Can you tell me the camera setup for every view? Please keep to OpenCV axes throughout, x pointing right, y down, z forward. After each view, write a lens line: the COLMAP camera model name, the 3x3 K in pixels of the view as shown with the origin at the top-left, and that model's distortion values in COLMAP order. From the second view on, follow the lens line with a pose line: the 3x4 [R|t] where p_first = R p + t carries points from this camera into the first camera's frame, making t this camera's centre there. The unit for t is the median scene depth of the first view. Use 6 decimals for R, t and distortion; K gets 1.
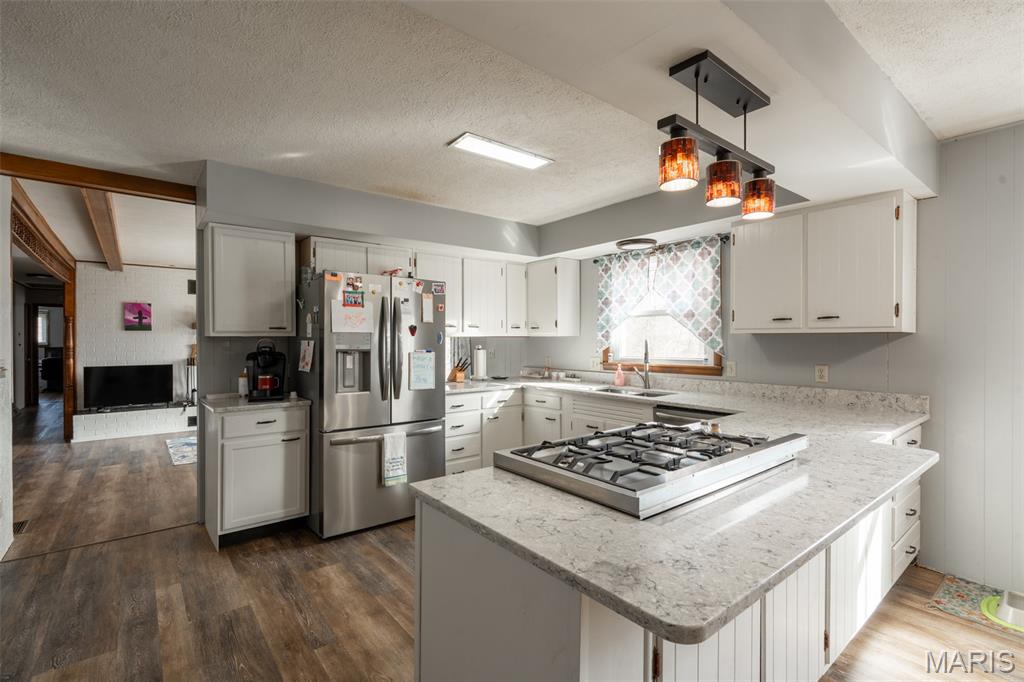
lens RADIAL K [[470.3, 0, 511.2], [0, 470.3, 339.8], [0, 0, 1]] dist [-0.002767, -0.001081]
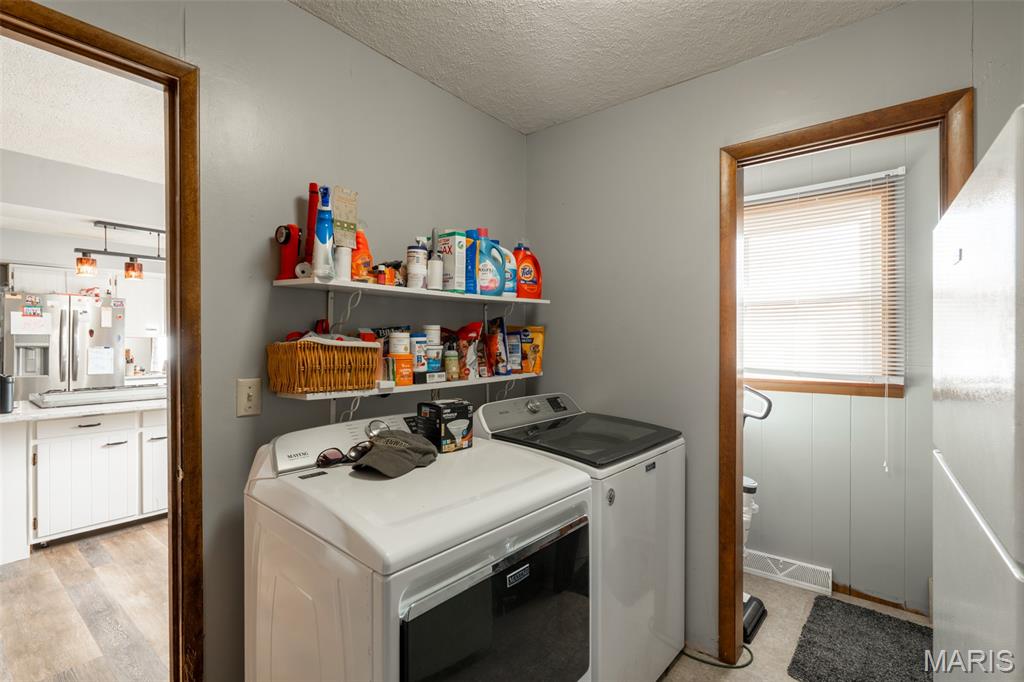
lens RADIAL K [[470.3, 0, 515.2], [0, 470.3, 350.3], [0, 0, 1]] dist [-0.002767, -0.001081]
pose [[0.975612, -0.001961, 0.219492, 0.656087], [-0.003059, 0.999741, 0.022530, -0.002698], [-0.219479, -0.022652, 0.975354, -0.610698]]
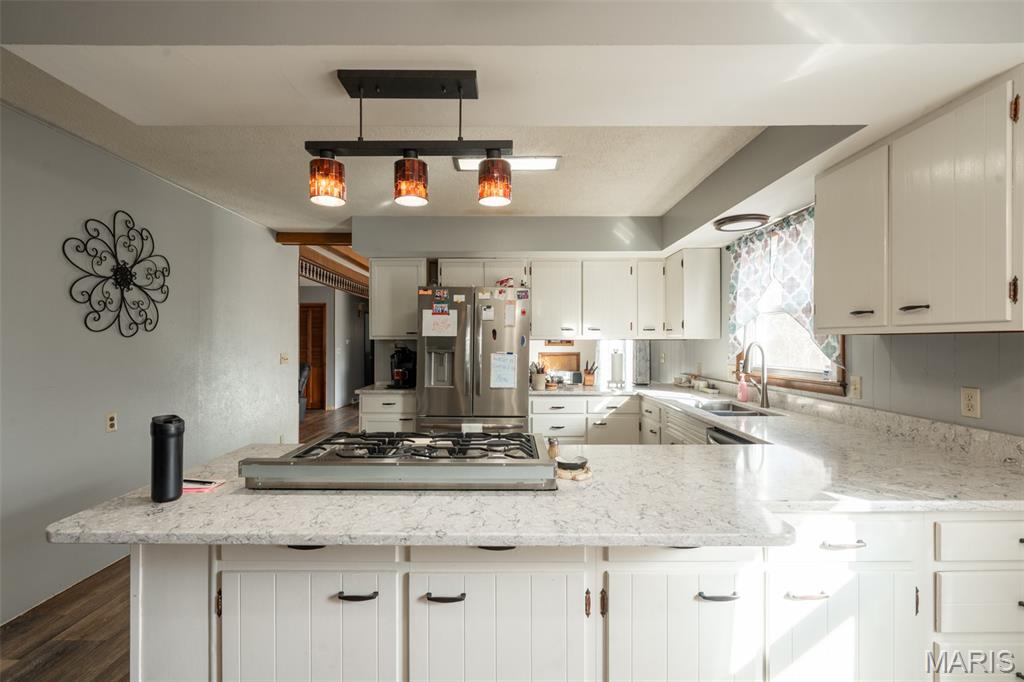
lens RADIAL K [[470.3, 0, 506.4], [0, 470.3, 337.6], [0, 0, 1]] dist [-0.002767, -0.001081]
pose [[0.774368, -0.003114, -0.632727, 0.456092], [-0.003243, 0.999955, -0.008891, -0.001590], [0.632727, 0.008937, 0.774324, 0.137442]]
